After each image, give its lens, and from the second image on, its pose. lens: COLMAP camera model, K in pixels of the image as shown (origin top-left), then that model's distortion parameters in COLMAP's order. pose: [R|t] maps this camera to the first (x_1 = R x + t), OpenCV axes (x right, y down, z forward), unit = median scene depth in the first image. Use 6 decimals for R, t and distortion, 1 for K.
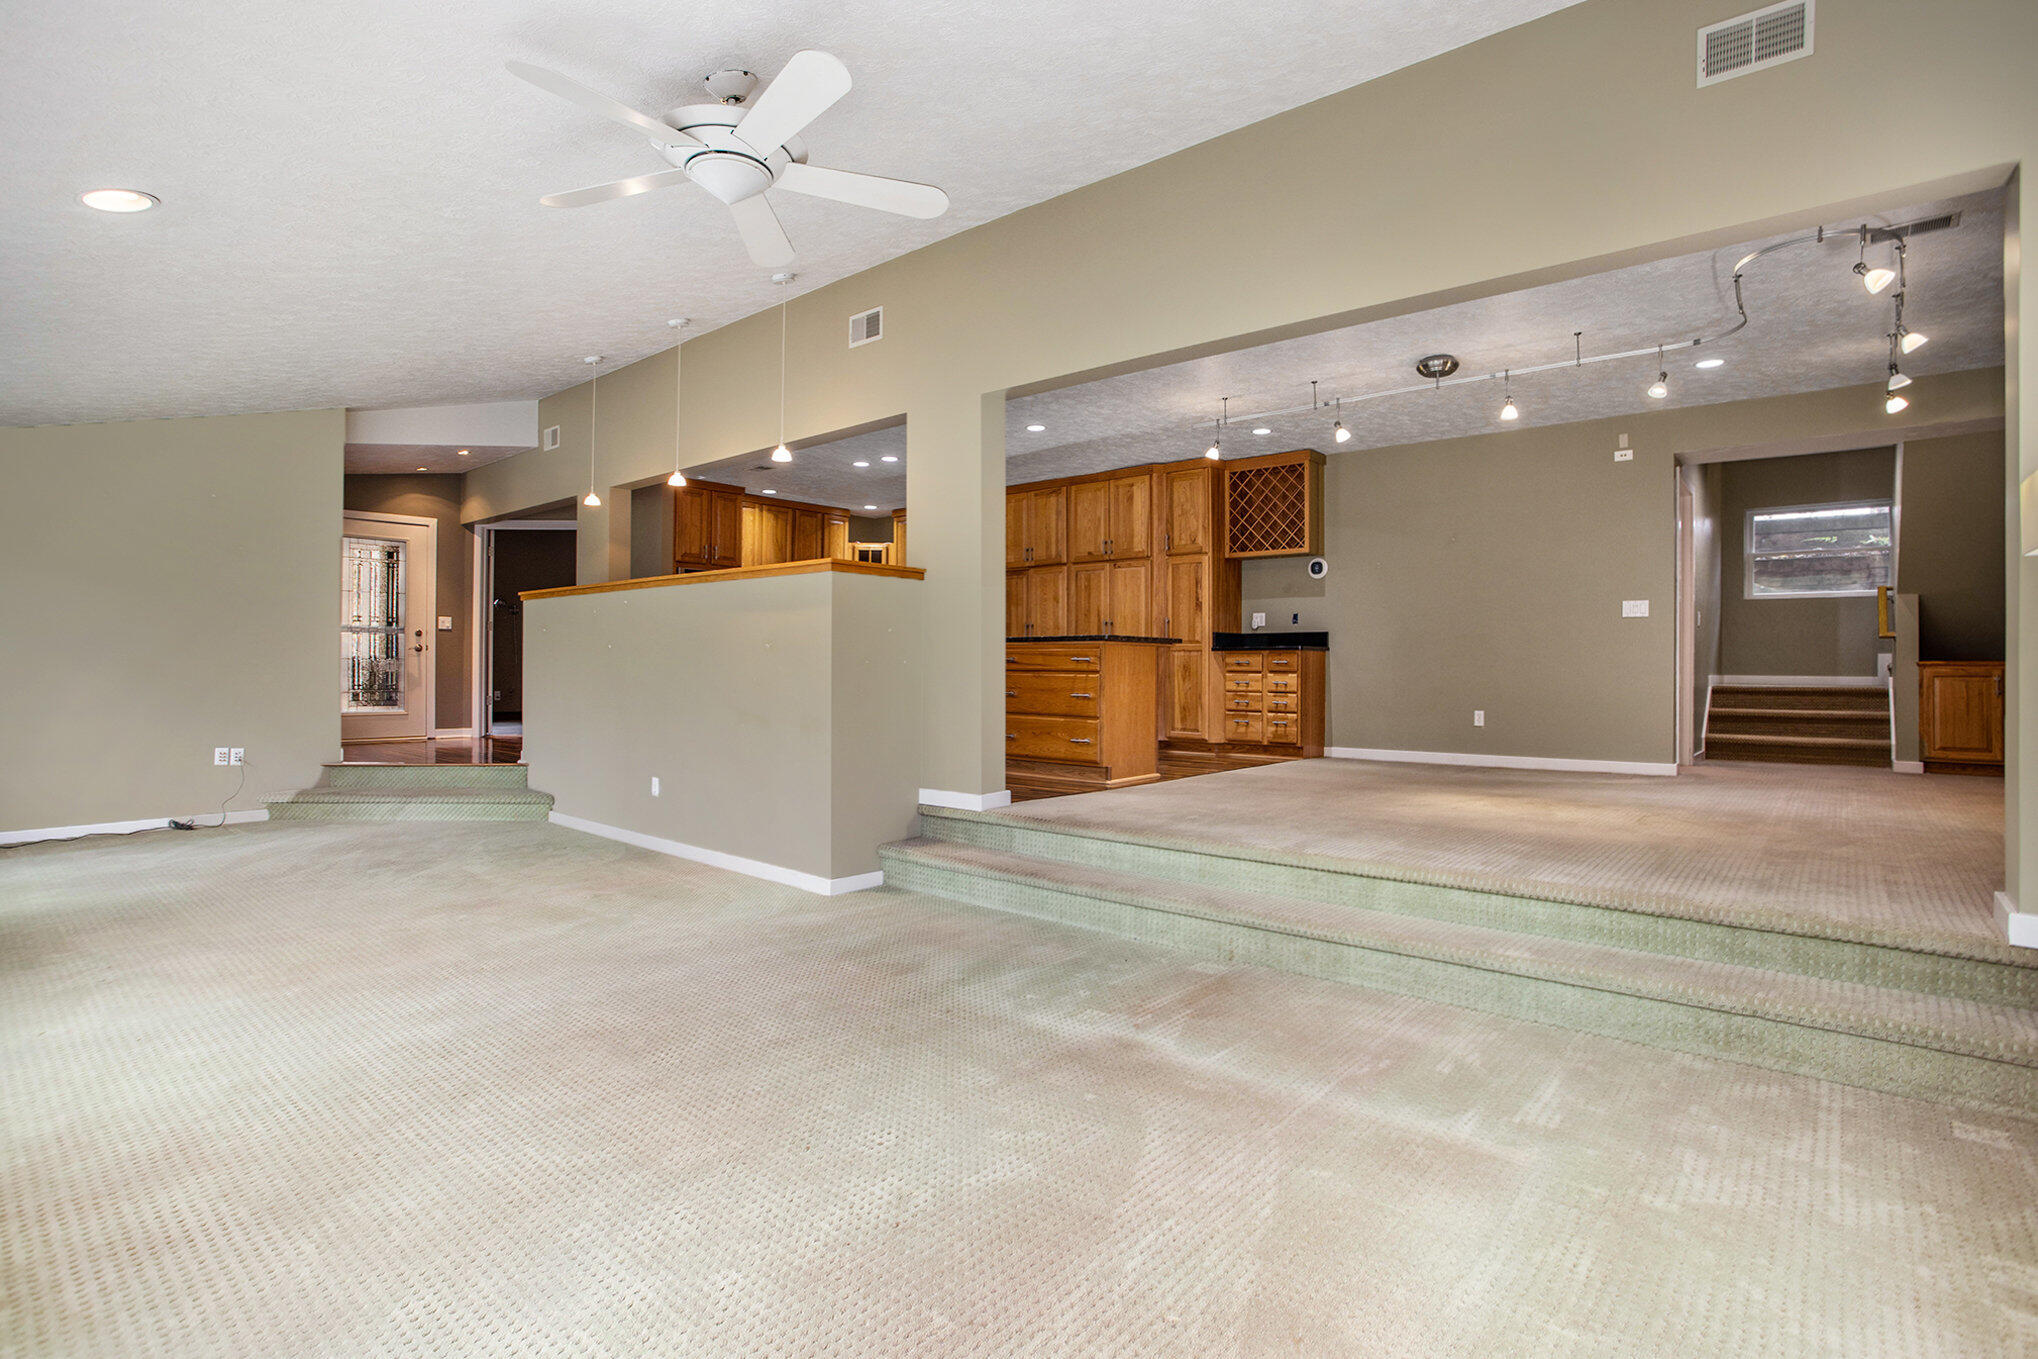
lens RADIAL K [[1064.6, 0, 1022.2], [0, 1064.6, 667.4], [0, 0, 1]] dist [-0.002684, -0.019255]
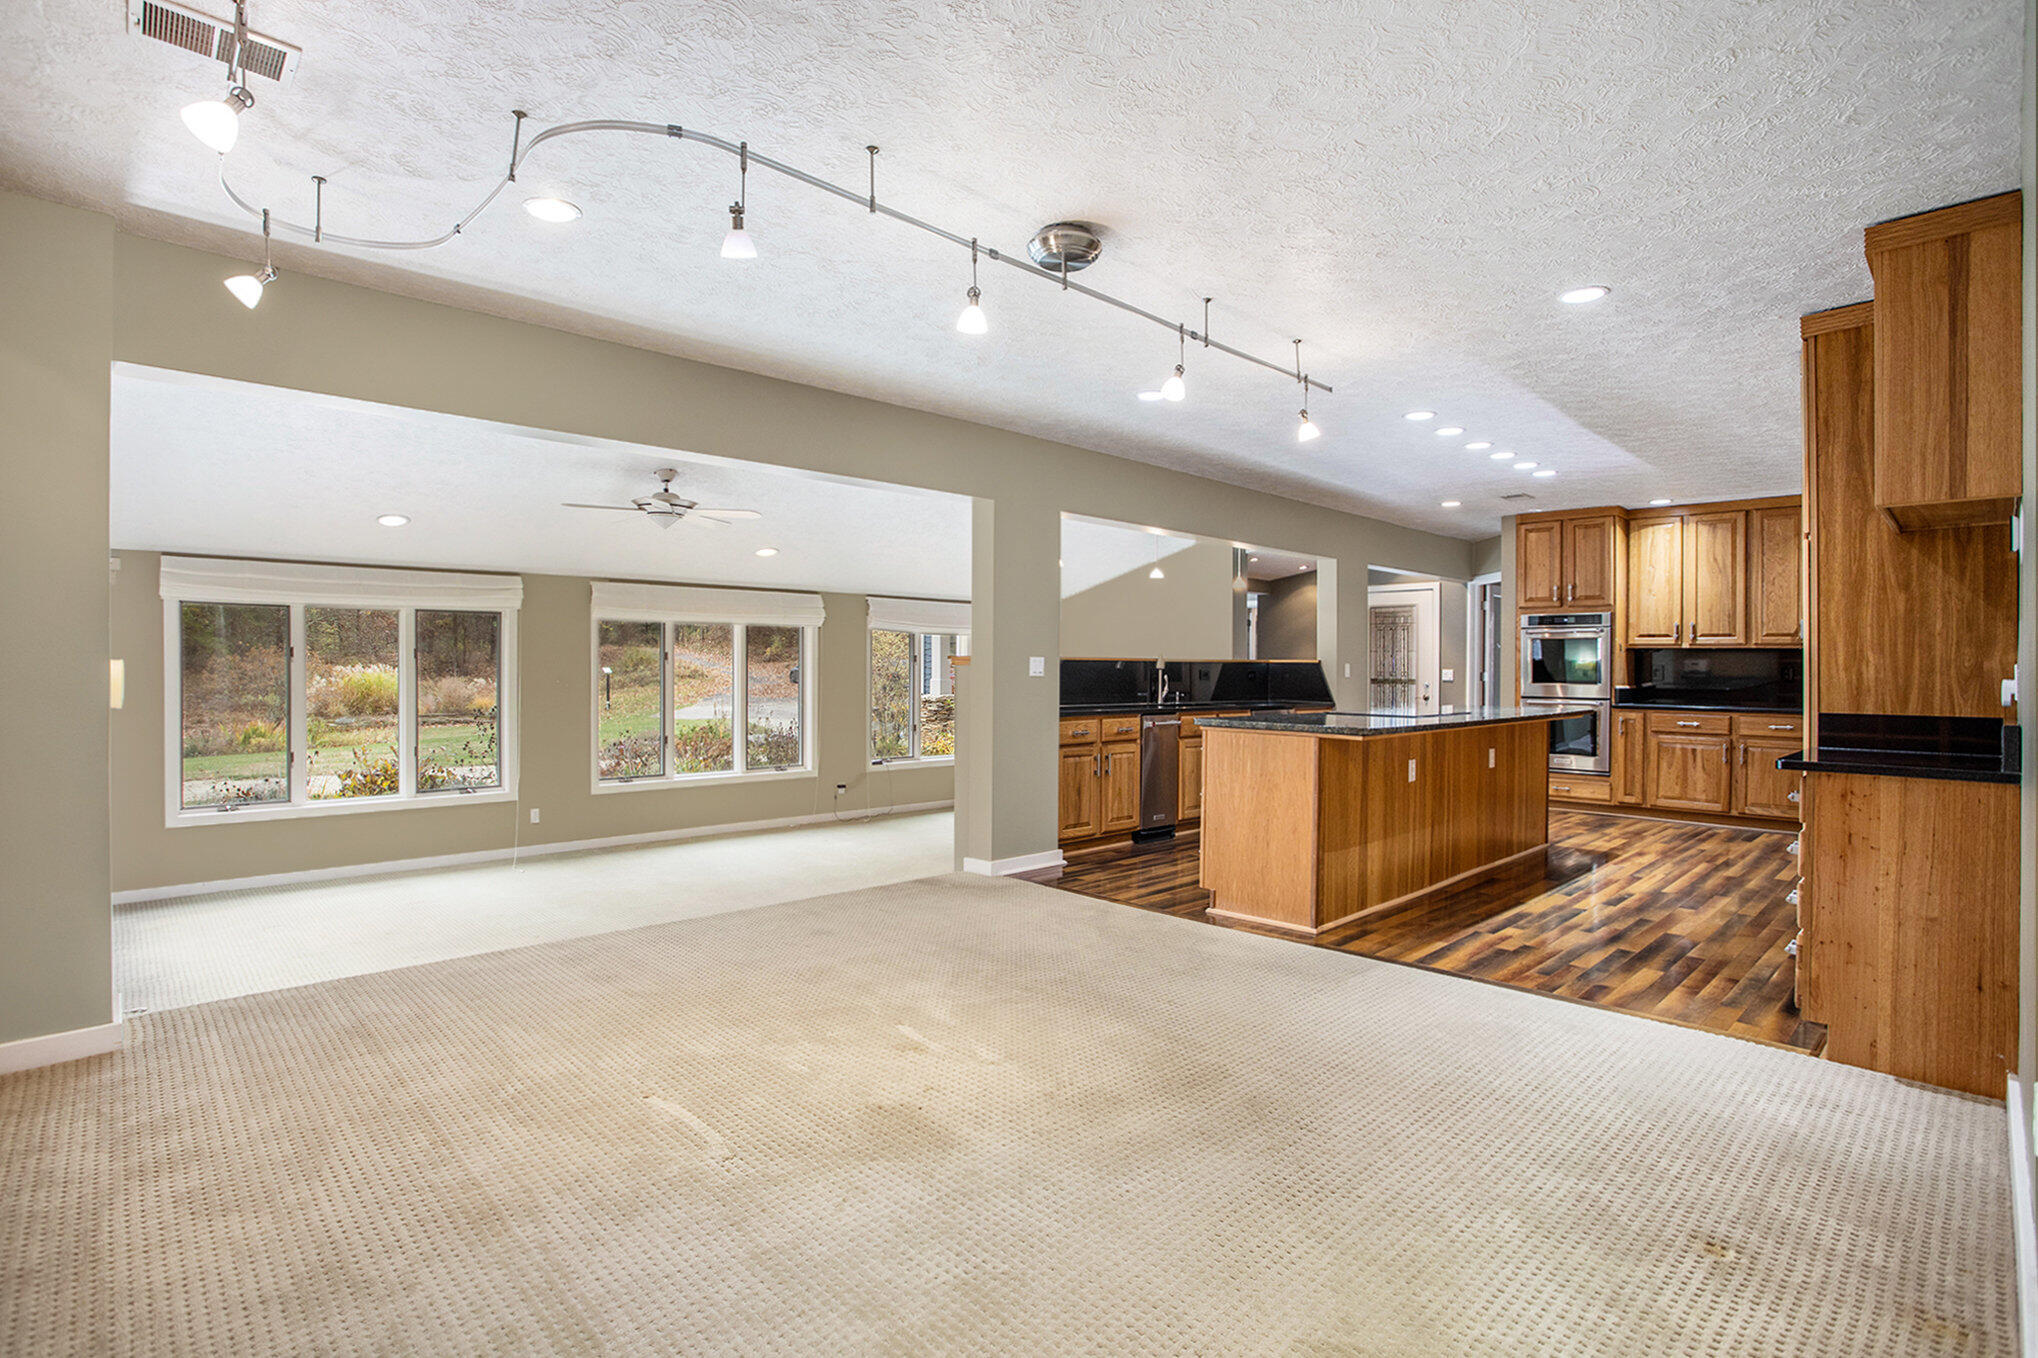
lens RADIAL K [[1007.3, 0, 1001.4], [0, 1007.3, 690.6], [0, 0, 1]] dist [-0.045187, 0.021374]
pose [[-0.108354, 0.018803, -0.993935, 0.615852], [-0.007289, 0.999779, 0.019708, -0.047404], [0.994086, 0.009381, -0.108193, 0.710117]]
